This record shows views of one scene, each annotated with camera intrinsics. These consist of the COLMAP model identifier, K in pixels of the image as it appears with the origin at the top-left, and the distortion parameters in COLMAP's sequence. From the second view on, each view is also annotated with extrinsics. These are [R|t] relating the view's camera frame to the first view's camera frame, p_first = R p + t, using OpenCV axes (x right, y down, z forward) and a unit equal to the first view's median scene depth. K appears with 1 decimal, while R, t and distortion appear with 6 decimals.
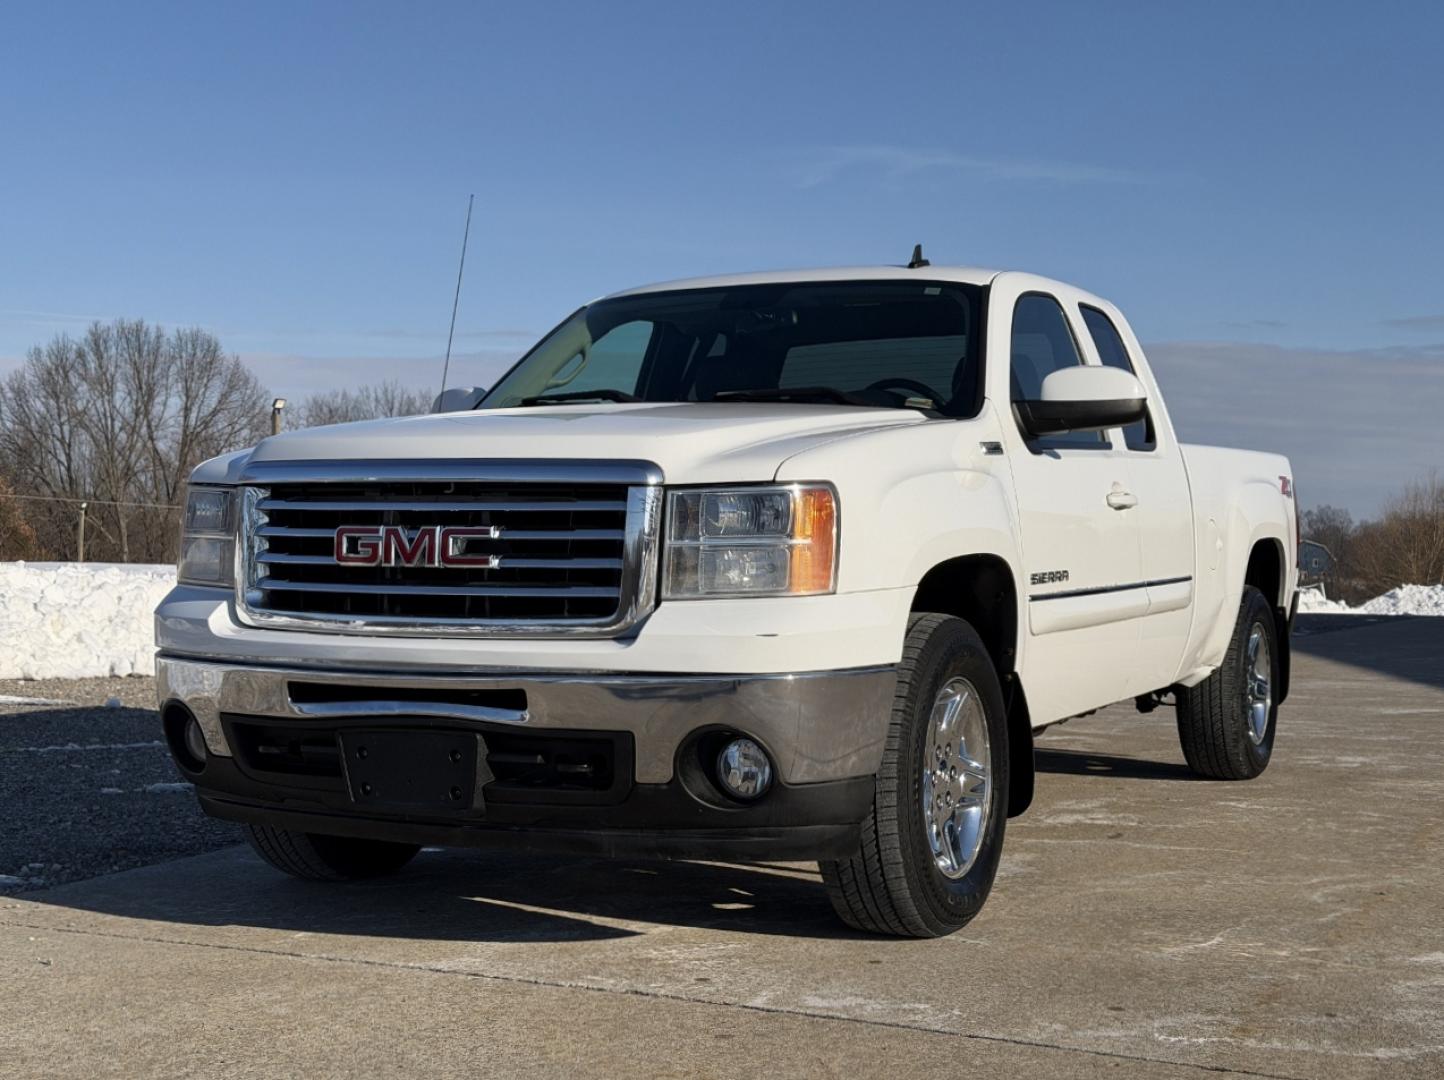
lens RADIAL K [[2018.9, 0, 722.0], [0, 2018.9, 540.0], [0, 0, 1]] dist [0.168776, -0.109901]
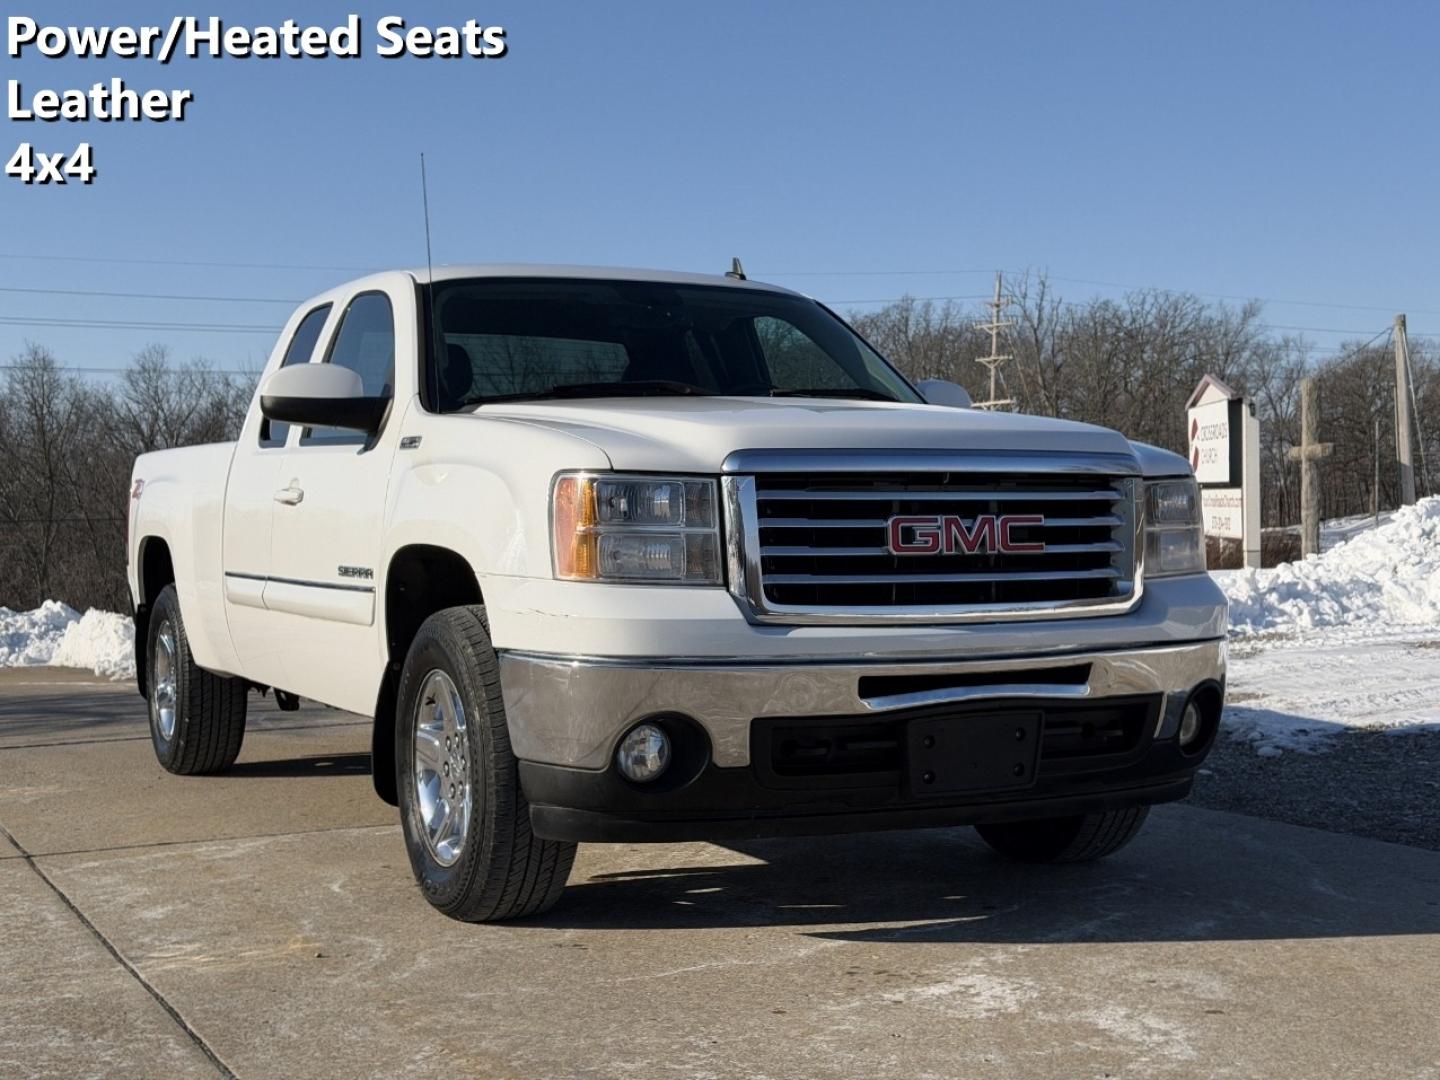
lens RADIAL K [[1964.2, 0, 720.0], [0, 1964.2, 540.0], [0, 0, 1]] dist [0.459937, 0.001122]
pose [[0.590652, -0.016065, 0.806766, -1.030655], [0.016432, 0.999834, 0.007879, -0.004196], [-0.806759, 0.008604, 0.590818, 0.507623]]
